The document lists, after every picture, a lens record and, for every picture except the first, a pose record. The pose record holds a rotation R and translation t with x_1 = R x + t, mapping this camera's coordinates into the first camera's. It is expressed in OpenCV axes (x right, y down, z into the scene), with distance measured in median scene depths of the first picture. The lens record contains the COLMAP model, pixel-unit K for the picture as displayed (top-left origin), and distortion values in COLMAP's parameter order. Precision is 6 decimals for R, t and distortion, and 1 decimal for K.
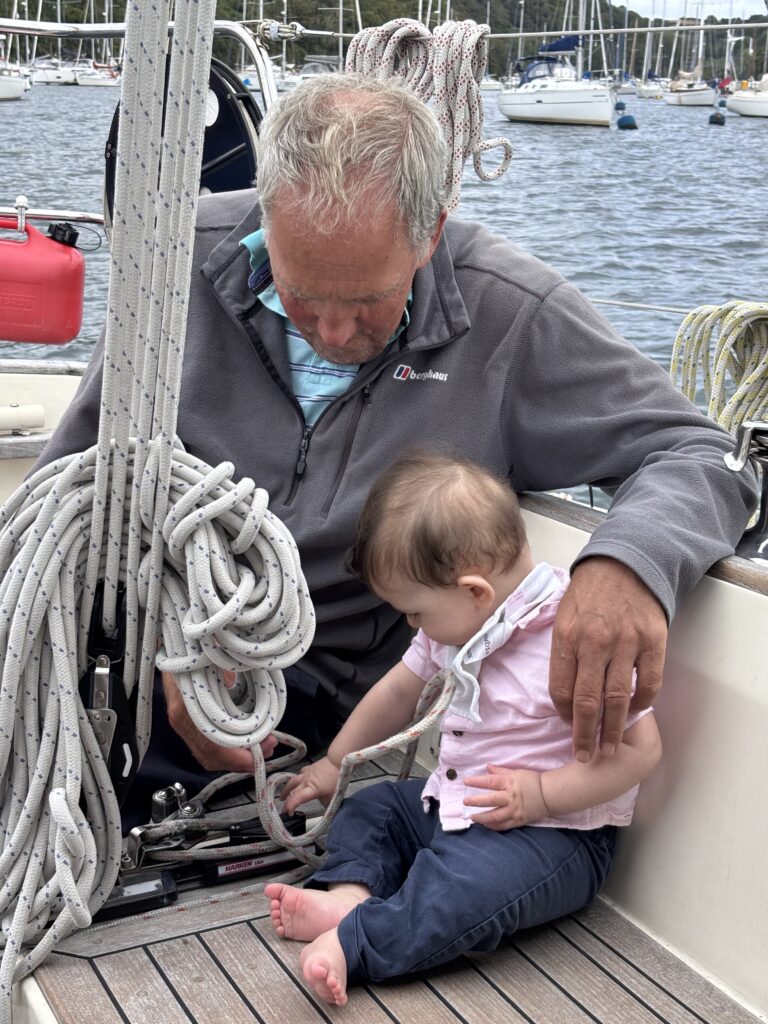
lens RADIAL K [[1553.8, 0, 384.3], [0, 1553.8, 511.7], [0, 0, 1]] dist [0.017087, 0.000000]
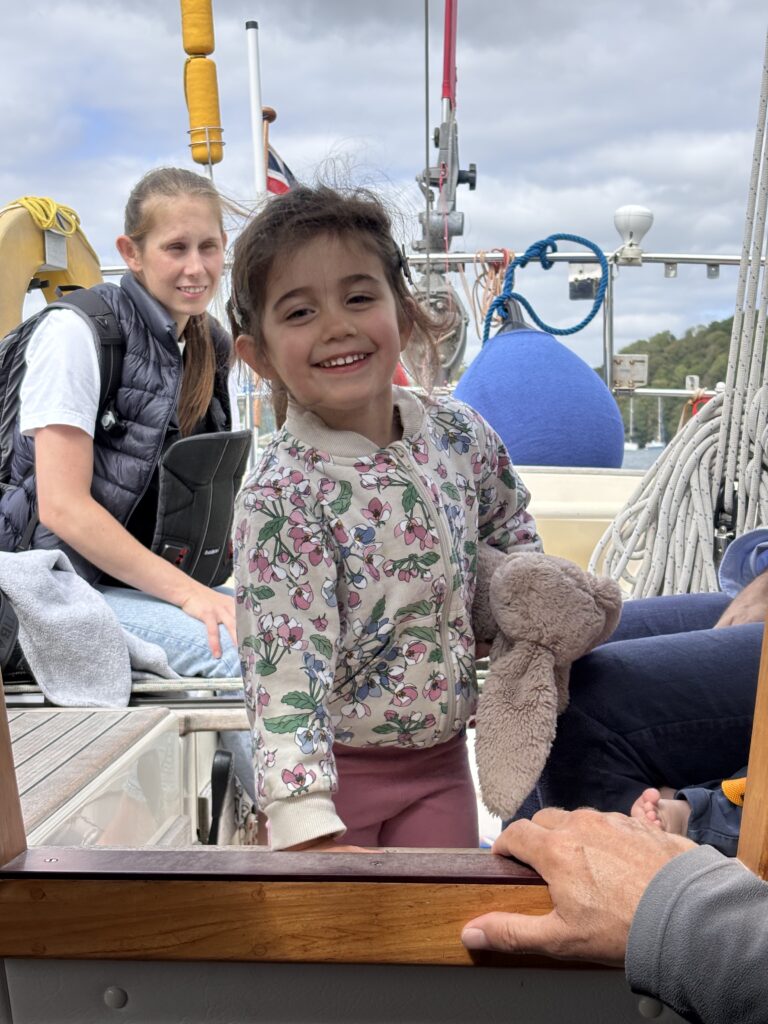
lens RADIAL K [[1553.8, 0, 384.4], [0, 1553.8, 511.9], [0, 0, 1]] dist [0.017087, 0.000000]
pose [[0.920861, 0.036575, -0.388172, 0.130652], [-0.047173, 0.998728, -0.017803, 0.131167], [0.387027, 0.034705, 0.921415, -0.666703]]
